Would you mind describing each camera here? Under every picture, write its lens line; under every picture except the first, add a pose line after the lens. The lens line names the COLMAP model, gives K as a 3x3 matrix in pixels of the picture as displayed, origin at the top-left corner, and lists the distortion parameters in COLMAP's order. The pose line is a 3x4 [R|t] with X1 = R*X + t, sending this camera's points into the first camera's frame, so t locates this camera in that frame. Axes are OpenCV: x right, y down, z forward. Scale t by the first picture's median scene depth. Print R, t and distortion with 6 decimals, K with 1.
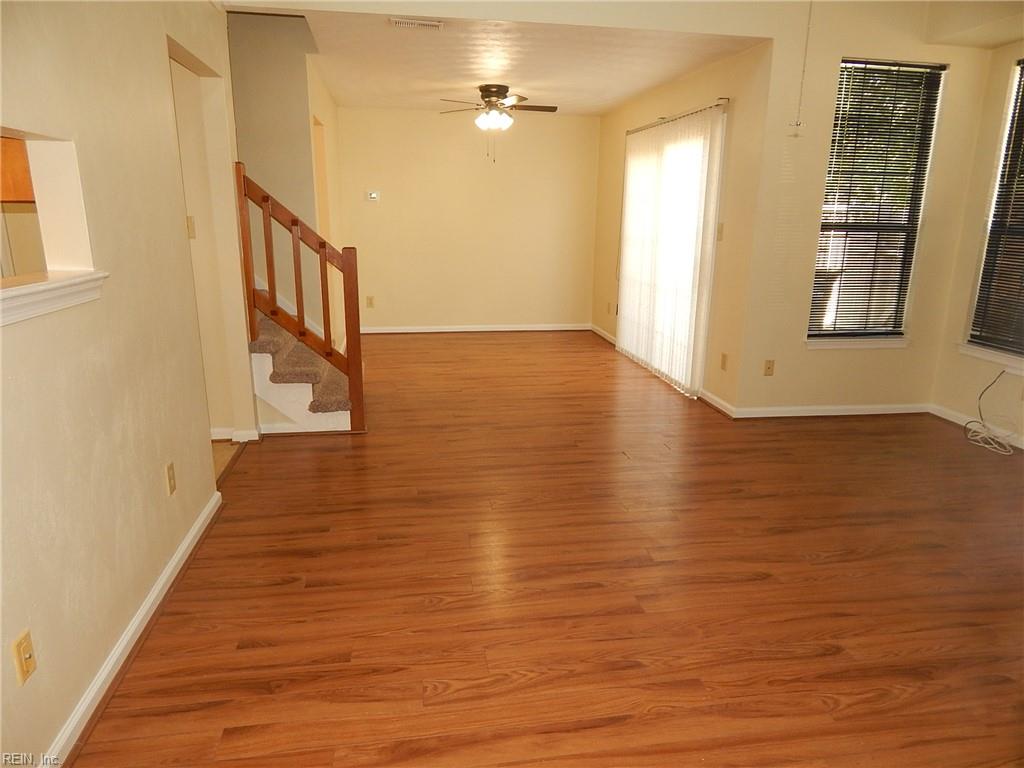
lens RADIAL K [[666.2, 0, 512.0], [0, 666.2, 384.0], [0, 0, 1]] dist [-0.018273, 0.000332]
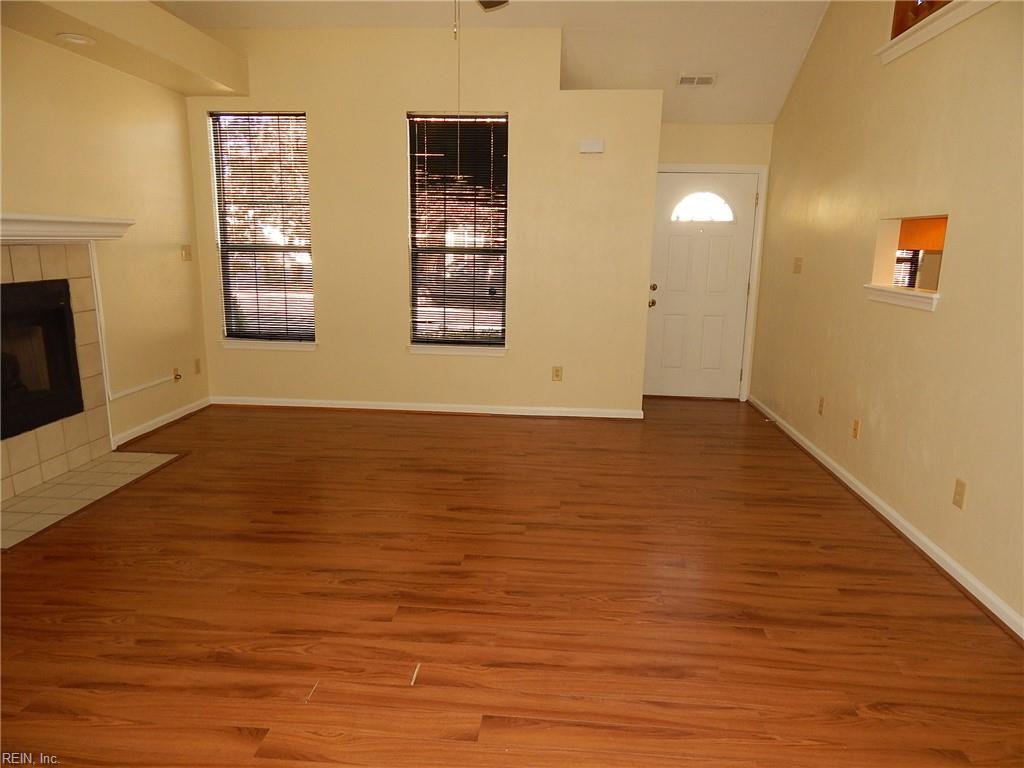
lens RADIAL K [[666.2, 0, 512.0], [0, 666.2, 384.0], [0, 0, 1]] dist [-0.018273, 0.000332]
pose [[-0.969013, -0.078454, 0.234219, -0.028754], [0.033741, 0.897291, 0.440149, -0.525660], [-0.244694, 0.434413, -0.866839, 2.025082]]
